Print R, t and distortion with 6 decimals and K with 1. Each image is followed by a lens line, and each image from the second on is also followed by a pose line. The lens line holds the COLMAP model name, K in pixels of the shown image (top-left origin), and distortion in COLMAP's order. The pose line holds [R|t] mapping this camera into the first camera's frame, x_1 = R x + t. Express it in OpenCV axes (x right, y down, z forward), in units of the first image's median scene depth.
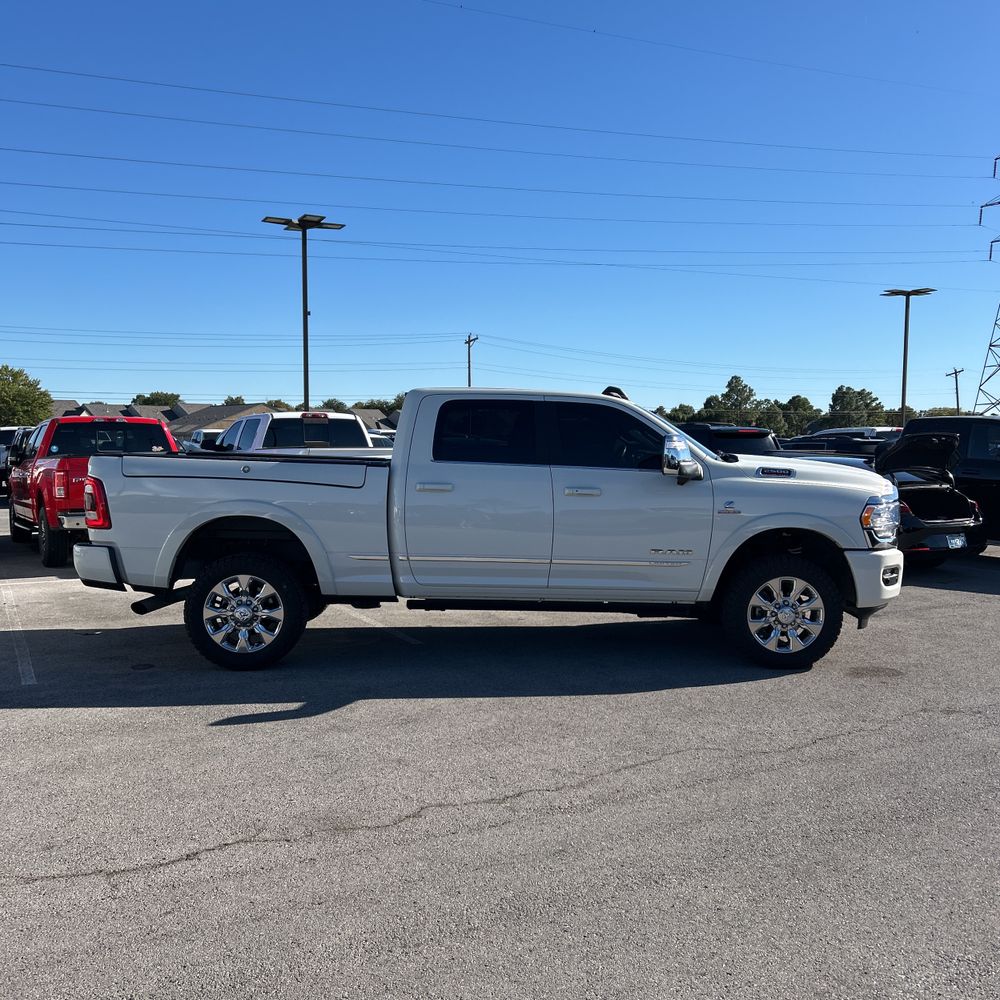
lens RADIAL K [[1034.2, 0, 506.9], [0, 1034.2, 495.2], [0, 0, 1]] dist [0.070535, 0.000000]
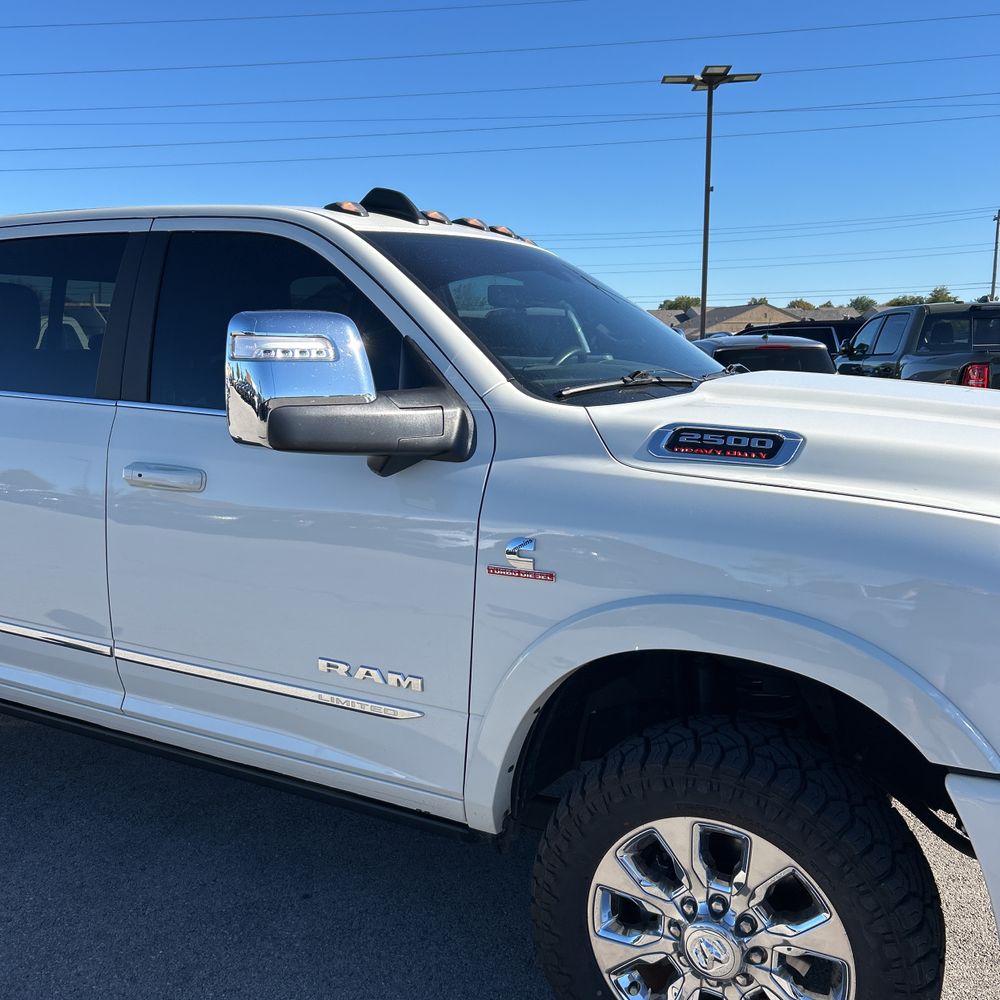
lens RADIAL K [[1016.3, 0, 490.7], [0, 1016.3, 497.1], [0, 0, 1]] dist [0.028466, 0.000000]
pose [[0.861901, 0.069325, -0.502315, 0.345736], [-0.020457, 0.994558, 0.102159, -0.034616], [0.506663, -0.077775, 0.858629, 0.733560]]
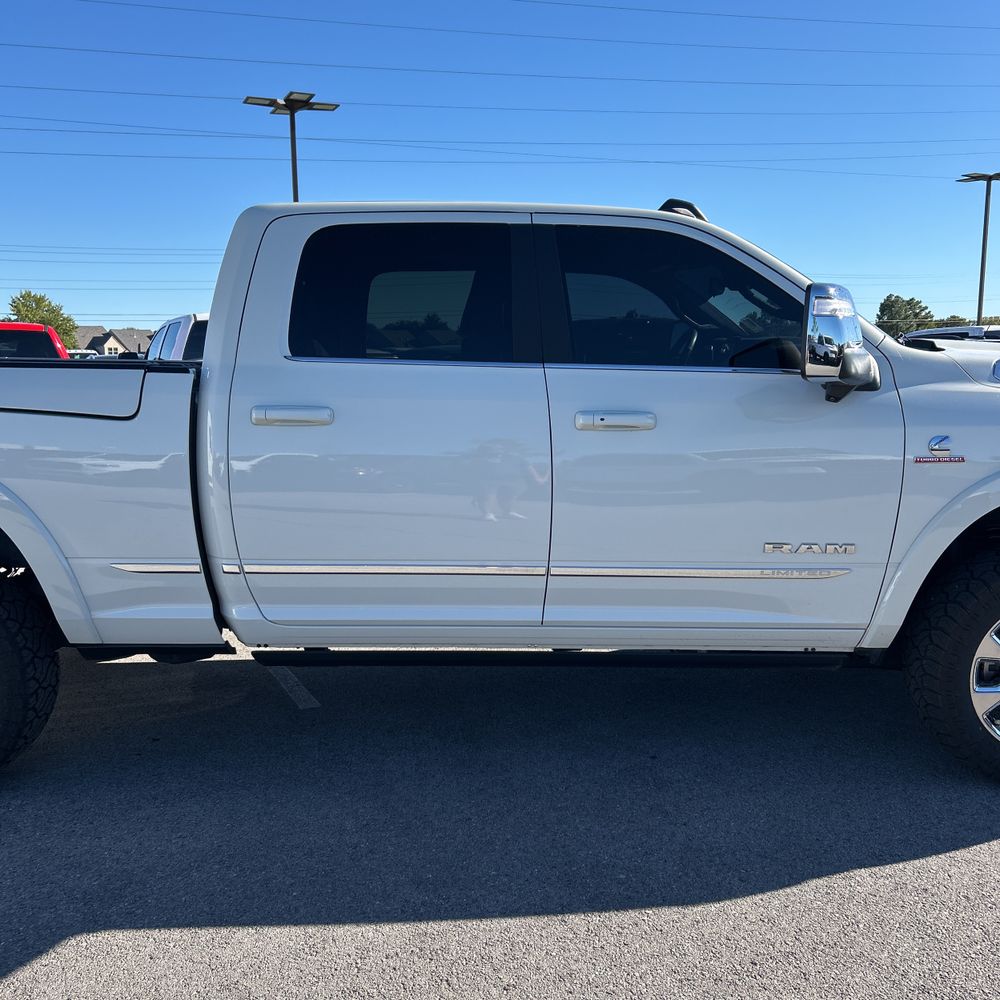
lens RADIAL K [[1016.3, 0, 500.7], [0, 1016.3, 507.5], [0, 0, 1]] dist [0.028466, 0.000000]
pose [[0.999032, -0.011766, -0.042390, 0.040244], [0.015531, 0.995855, 0.089619, -0.005987], [0.041160, -0.090191, 0.995074, 0.536130]]
